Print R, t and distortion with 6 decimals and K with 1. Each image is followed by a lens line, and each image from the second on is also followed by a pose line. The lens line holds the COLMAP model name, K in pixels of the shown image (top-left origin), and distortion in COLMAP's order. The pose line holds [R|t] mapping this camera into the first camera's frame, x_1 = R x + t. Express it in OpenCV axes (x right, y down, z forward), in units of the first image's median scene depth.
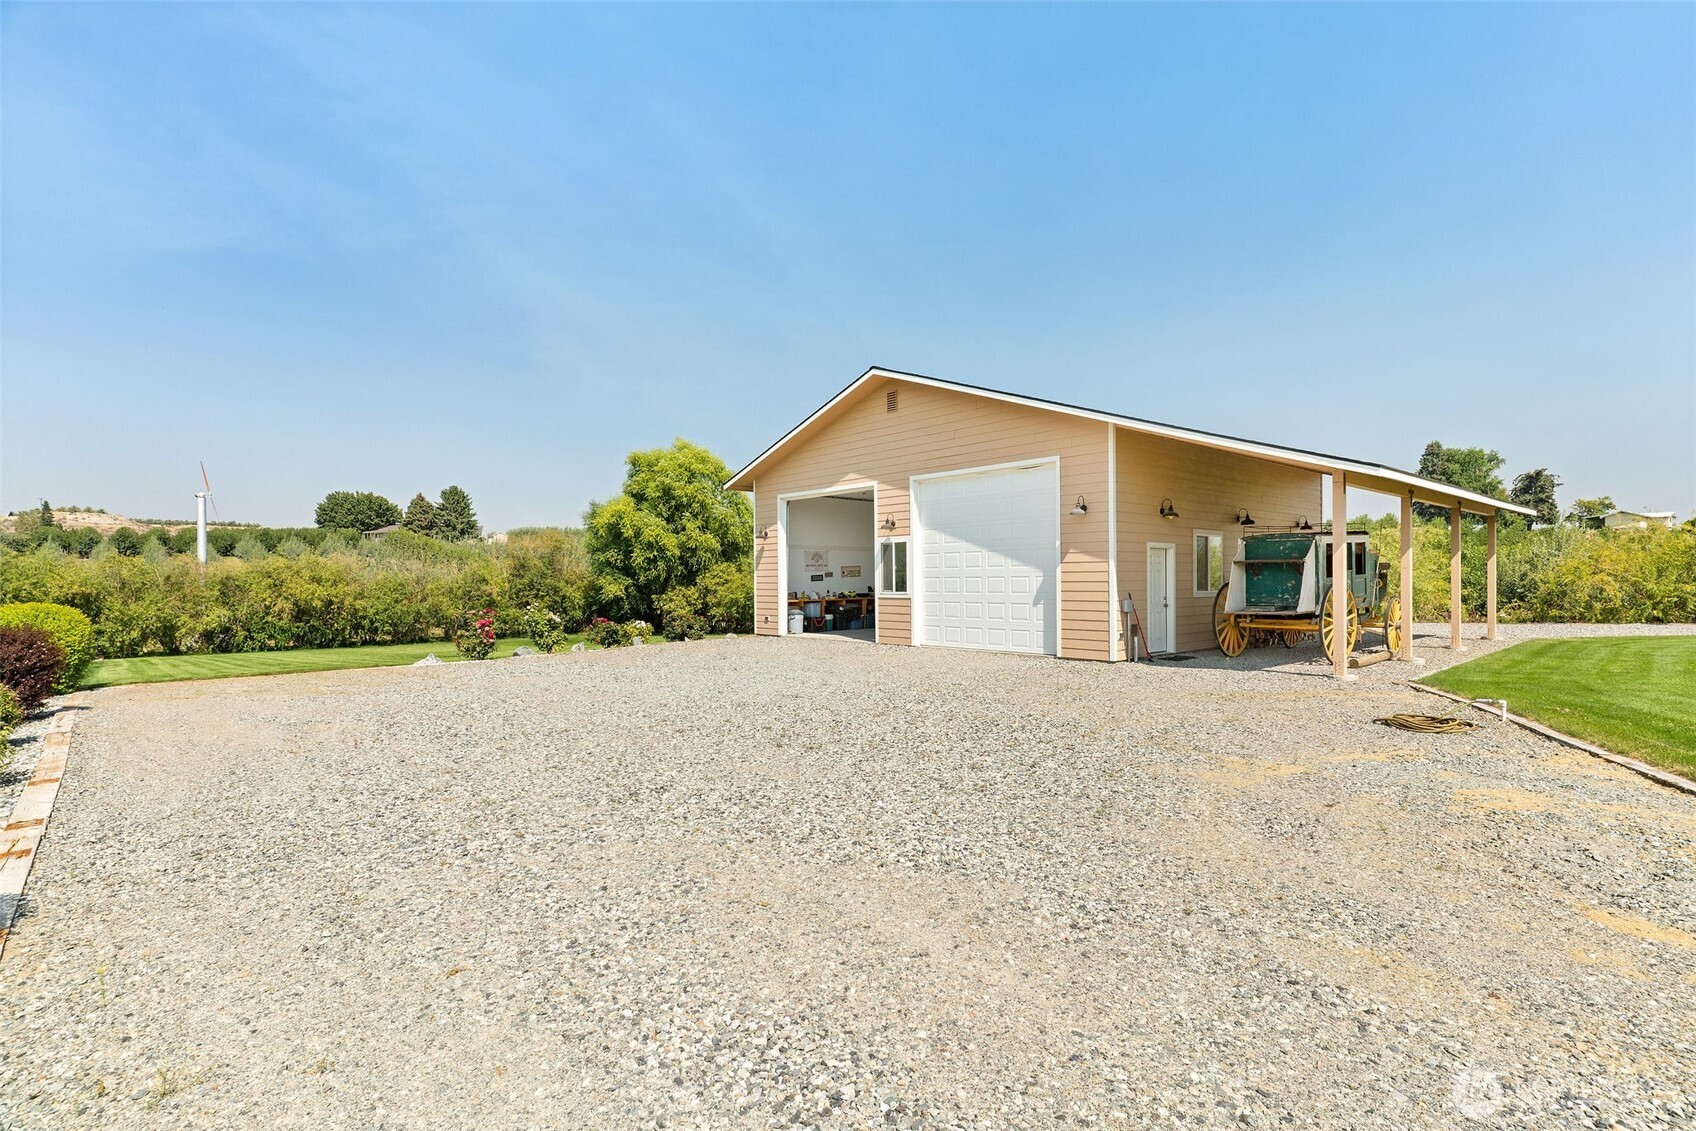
lens RADIAL K [[813.3, 0, 845.3], [0, 813.3, 577.2], [0, 0, 1]] dist [0.003765, 0.000035]
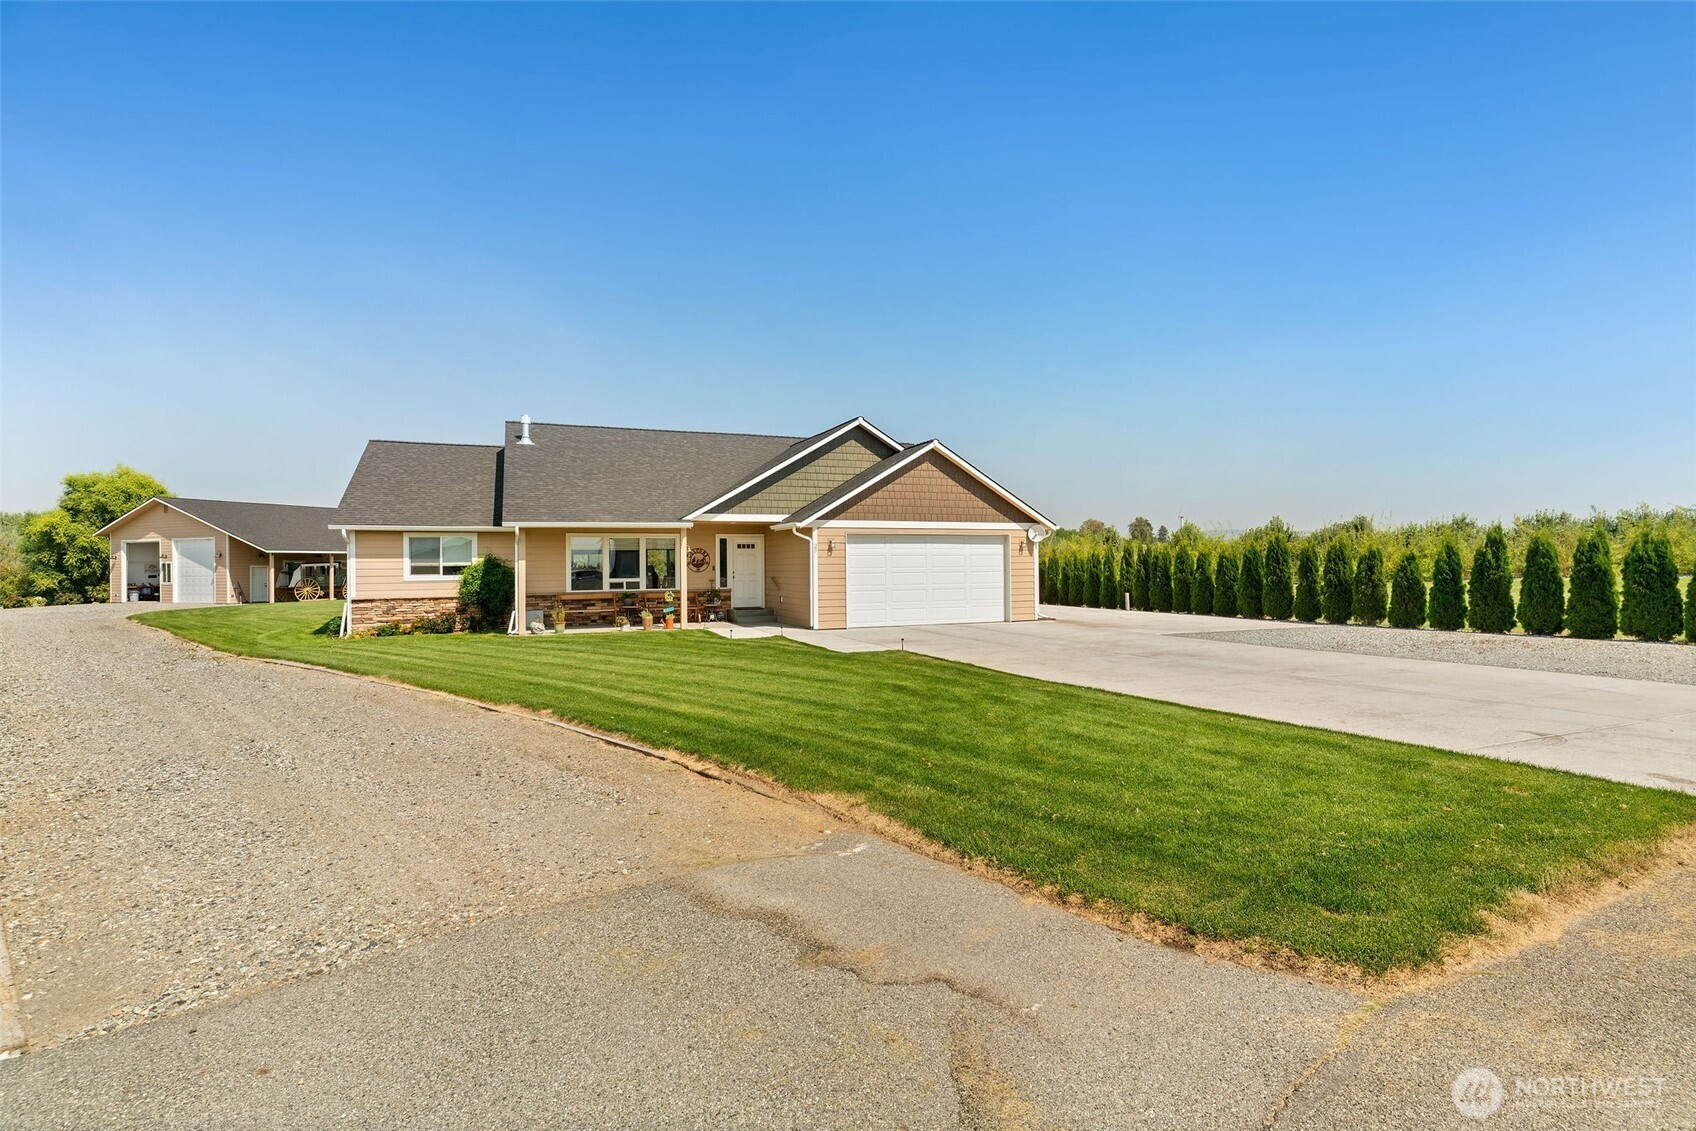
lens RADIAL K [[813.3, 0, 848.8], [0, 813.3, 568.9], [0, 0, 1]] dist [0.003765, 0.000035]
pose [[0.891549, 0.007766, 0.452858, 0.678377], [-0.006122, 0.999968, -0.005095, -0.021079], [-0.452883, 0.001771, 0.891568, -1.883380]]
